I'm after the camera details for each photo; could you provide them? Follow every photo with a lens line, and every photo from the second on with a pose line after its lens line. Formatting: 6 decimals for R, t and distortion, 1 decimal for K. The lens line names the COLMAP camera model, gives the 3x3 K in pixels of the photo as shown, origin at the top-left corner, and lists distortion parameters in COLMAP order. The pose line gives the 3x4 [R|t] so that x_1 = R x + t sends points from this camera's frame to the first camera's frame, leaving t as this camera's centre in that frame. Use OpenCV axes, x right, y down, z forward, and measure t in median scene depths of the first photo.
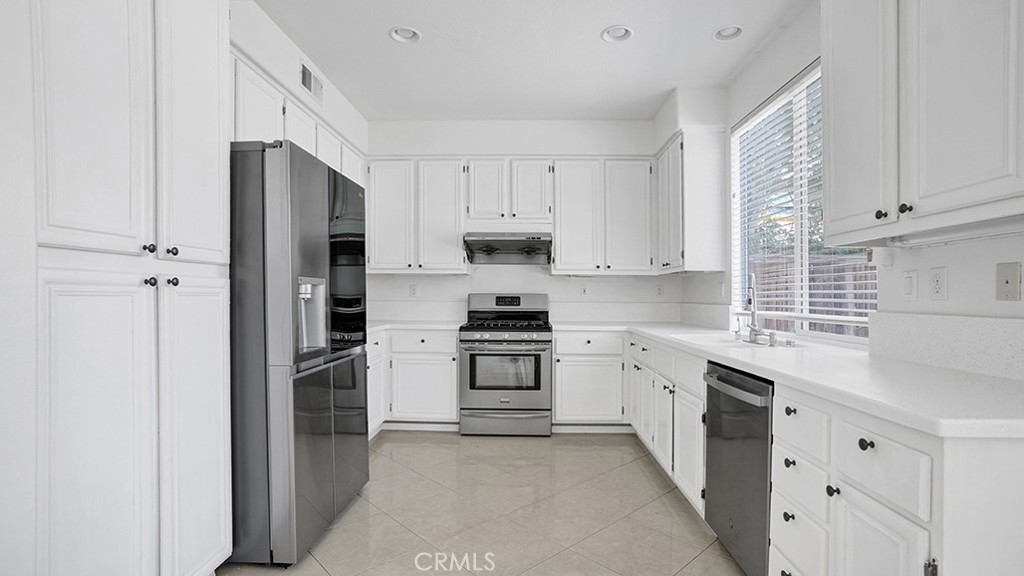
lens RADIAL K [[497.7, 0, 522.4], [0, 497.7, 291.3], [0, 0, 1]] dist [-0.055332, 0.037478]
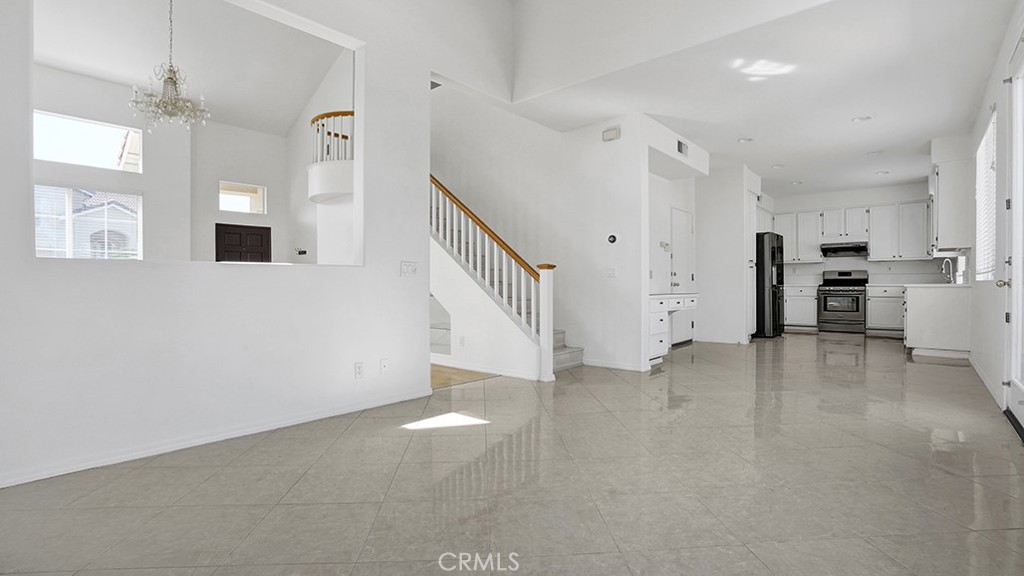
lens RADIAL K [[497.7, 0, 522.4], [0, 497.7, 291.3], [0, 0, 1]] dist [-0.055332, 0.037478]
pose [[0.783317, 0.001196, -0.621621, 0.210768], [0.010279, 0.999837, 0.014876, 0.052046], [0.621537, -0.018042, 0.783177, -1.641800]]
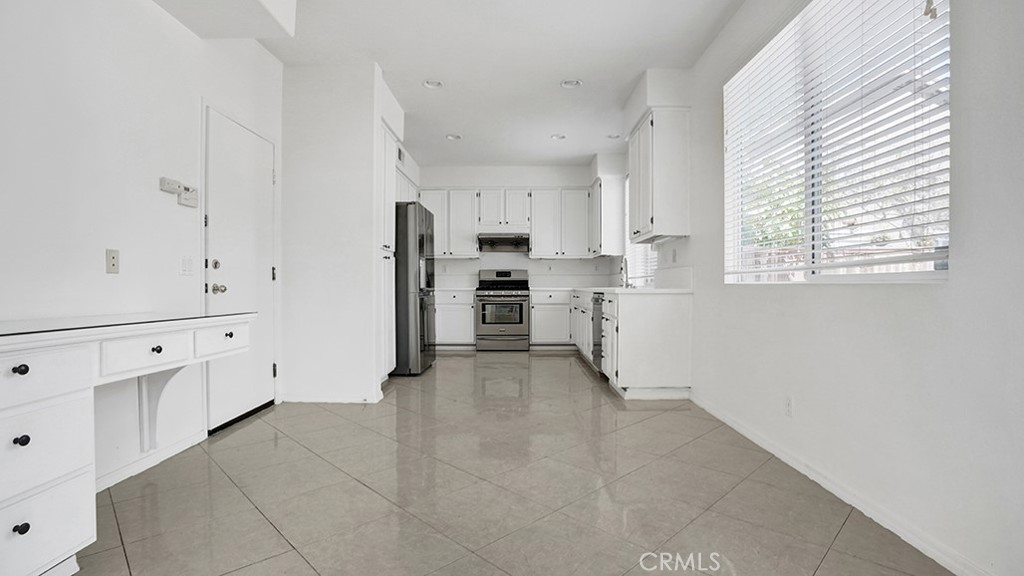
lens RADIAL K [[497.7, 0, 522.4], [0, 497.7, 291.3], [0, 0, 1]] dist [-0.055332, 0.037478]
pose [[0.999810, -0.003267, 0.019202, 0.001836], [0.002934, 0.999845, 0.017378, 0.051832], [-0.019256, -0.017319, 0.999665, -0.716442]]
